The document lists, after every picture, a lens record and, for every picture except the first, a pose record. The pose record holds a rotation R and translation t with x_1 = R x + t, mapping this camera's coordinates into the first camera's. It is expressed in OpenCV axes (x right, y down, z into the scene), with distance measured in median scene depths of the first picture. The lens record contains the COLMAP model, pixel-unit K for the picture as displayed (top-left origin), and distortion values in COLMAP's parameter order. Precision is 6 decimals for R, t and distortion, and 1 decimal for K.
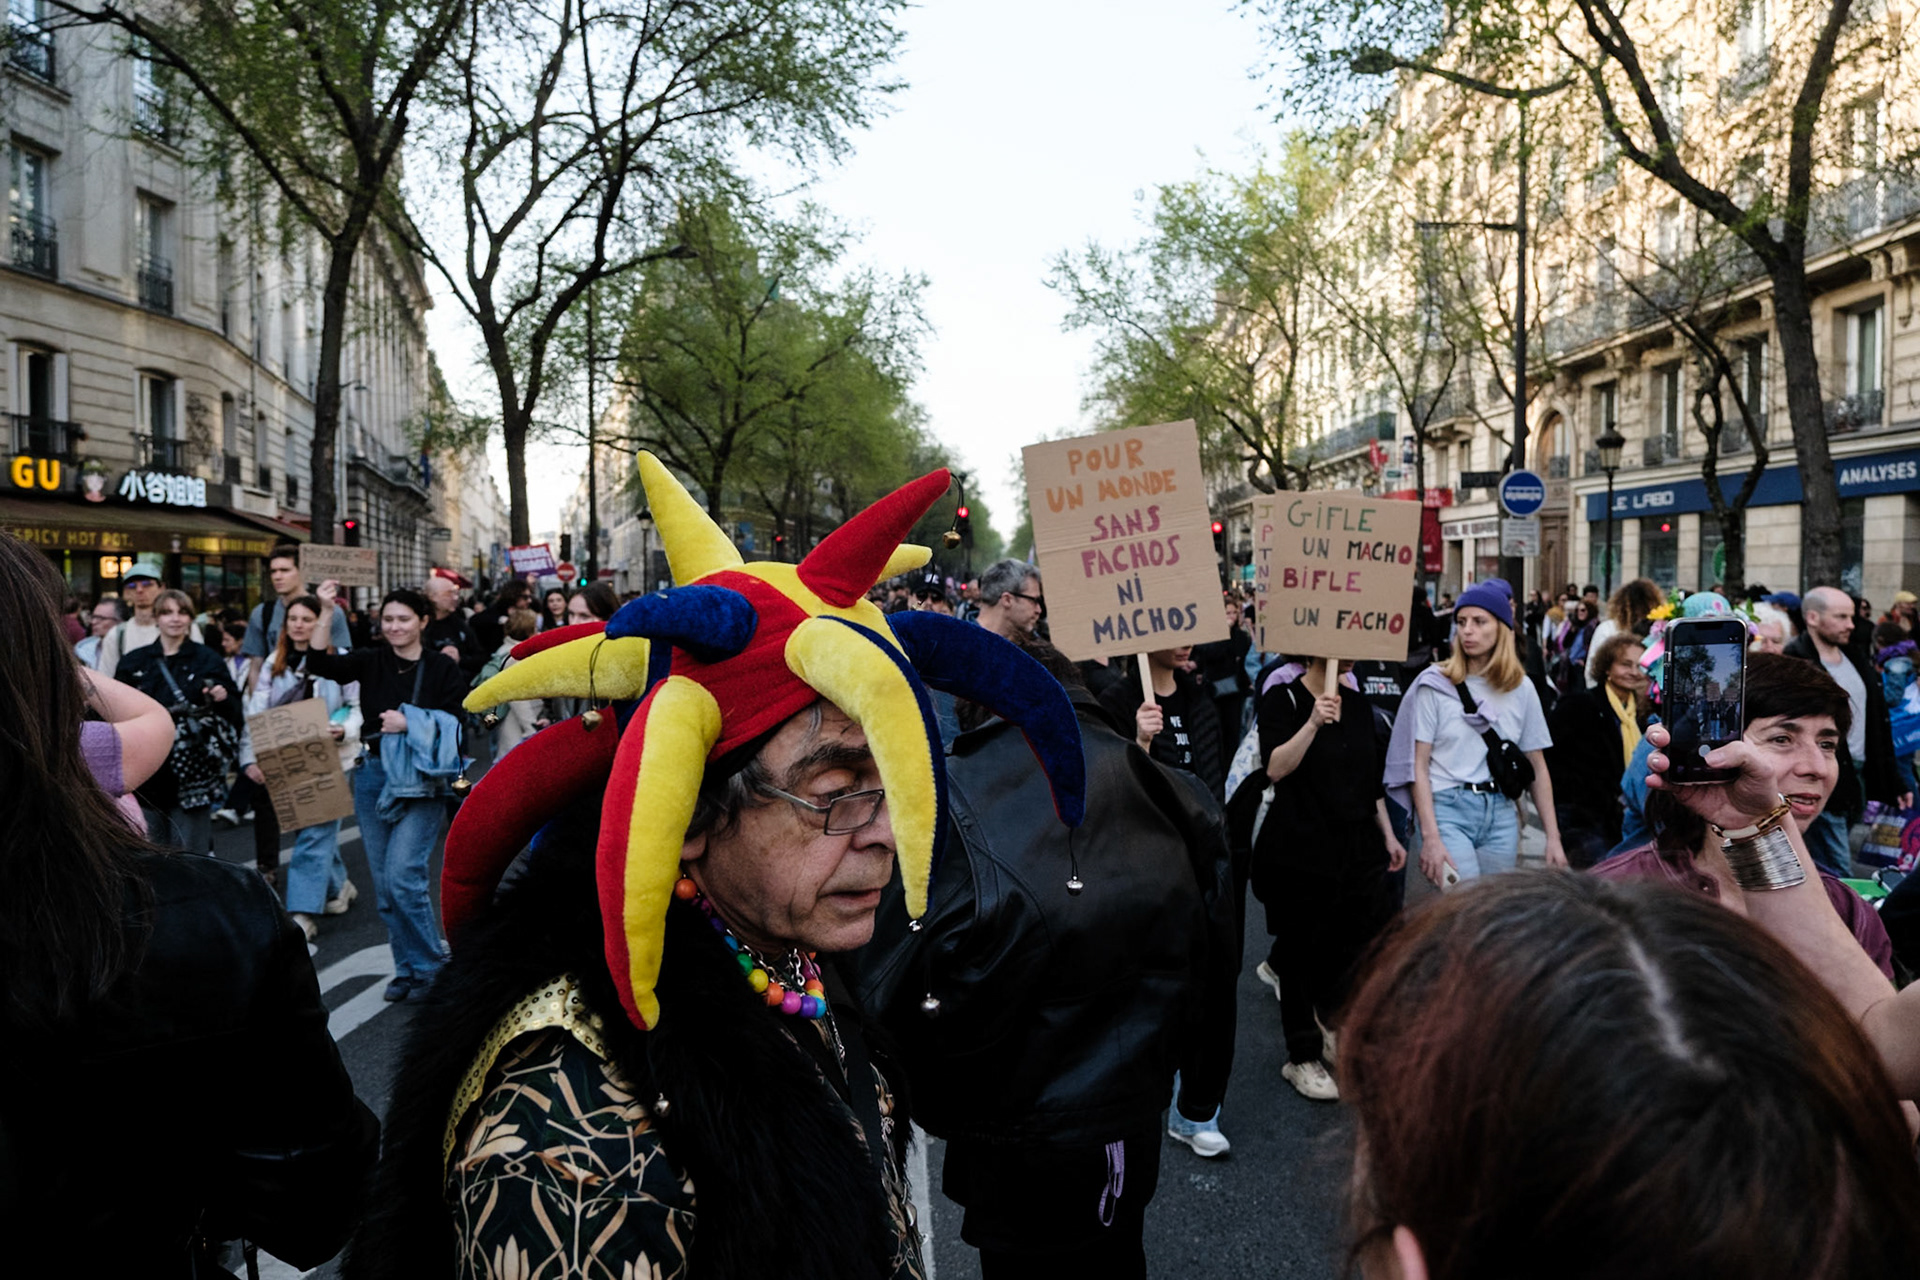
lens RADIAL K [[1446.9, 0, 960.0], [0, 1446.9, 640.0], [0, 0, 1]] dist [0.023534, -0.204305]
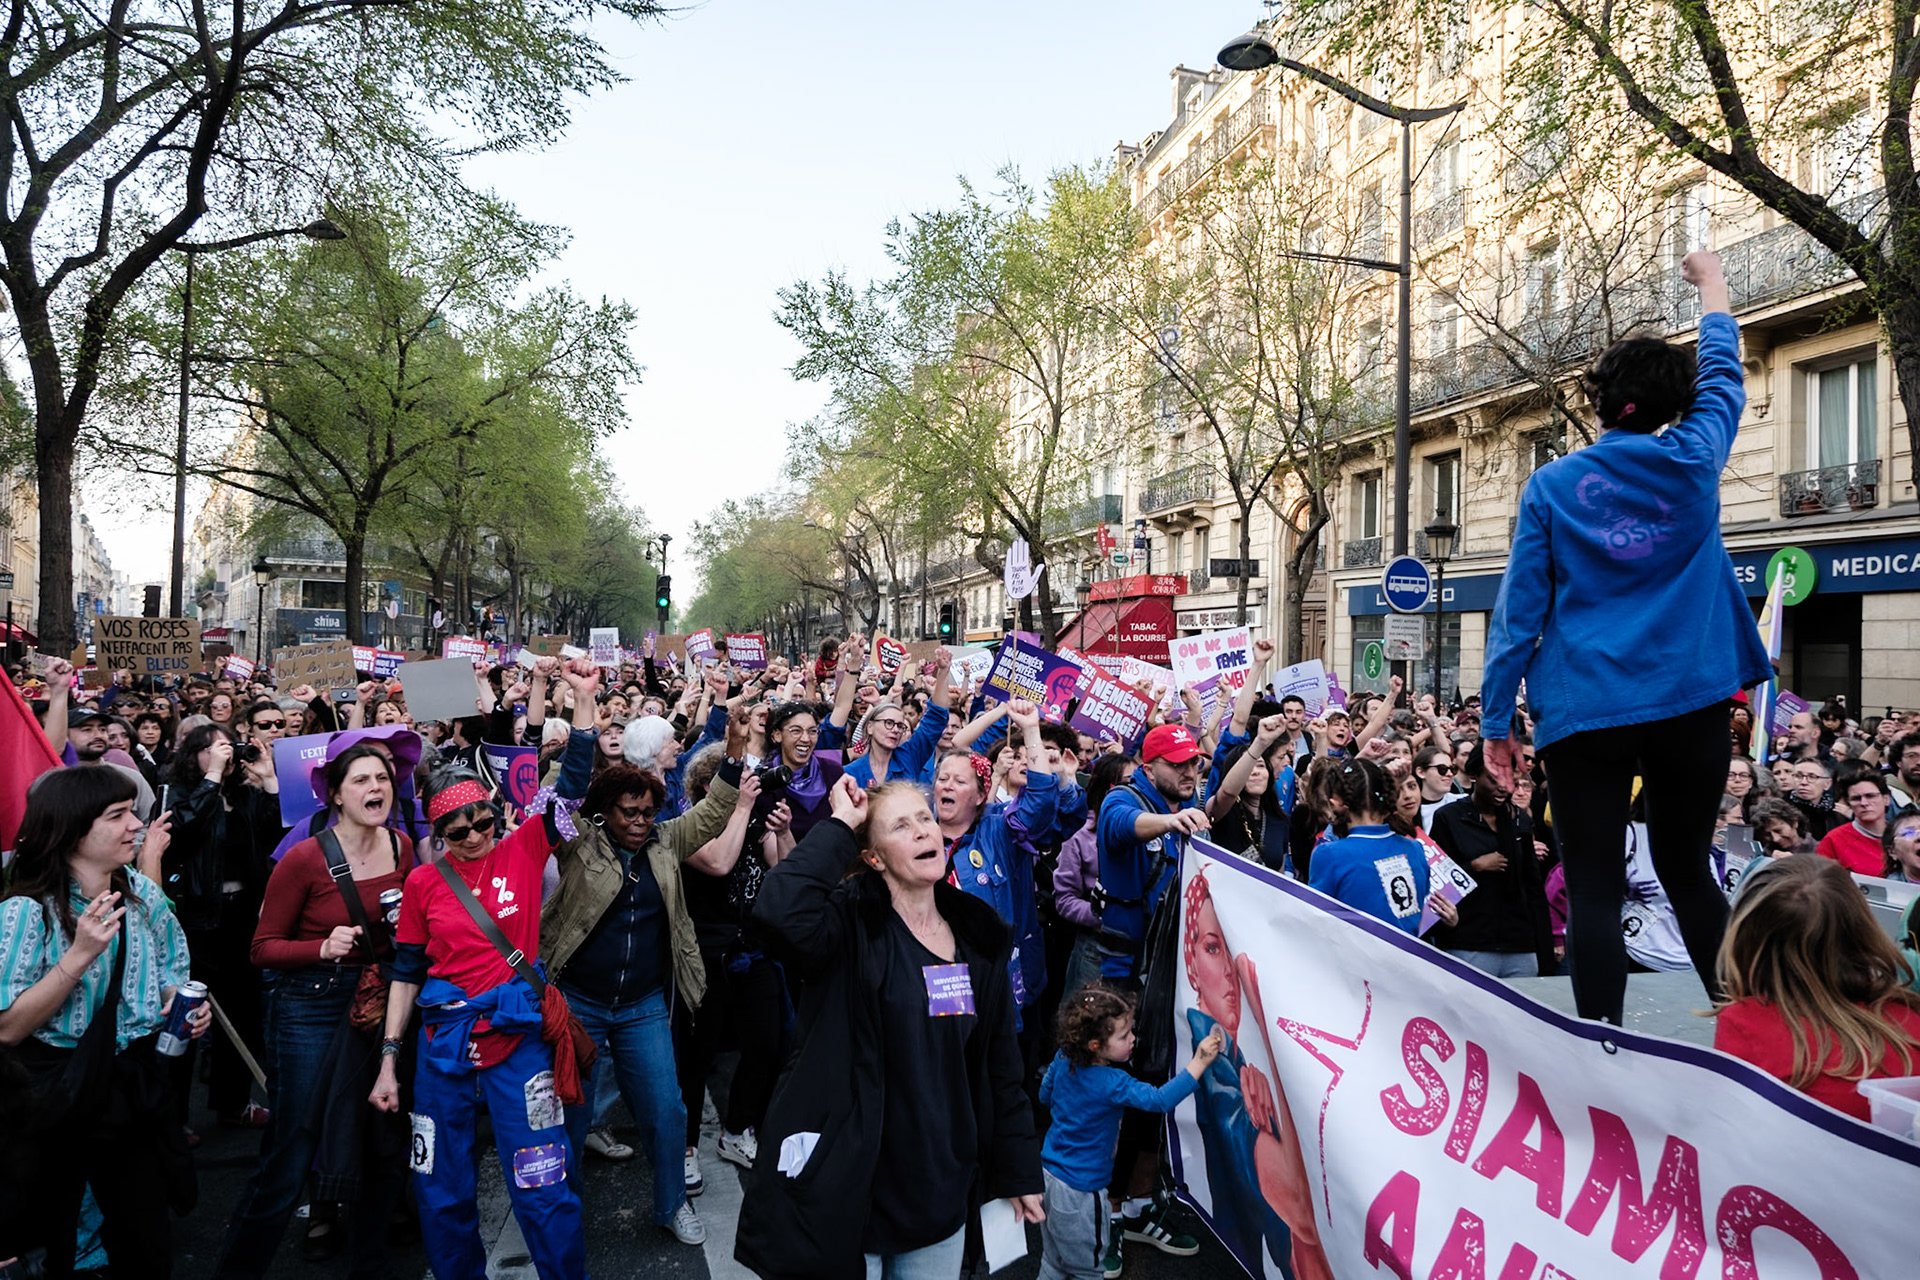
lens RADIAL K [[1332.4, 0, 960.0], [0, 1332.4, 640.0], [0, 0, 1]] dist [0.007922, -0.037274]
pose [[0.966187, 0.029464, 0.256155, -0.031506], [-0.017192, 0.998600, -0.050017, -0.015648], [-0.257270, 0.043922, 0.965341, 0.188969]]
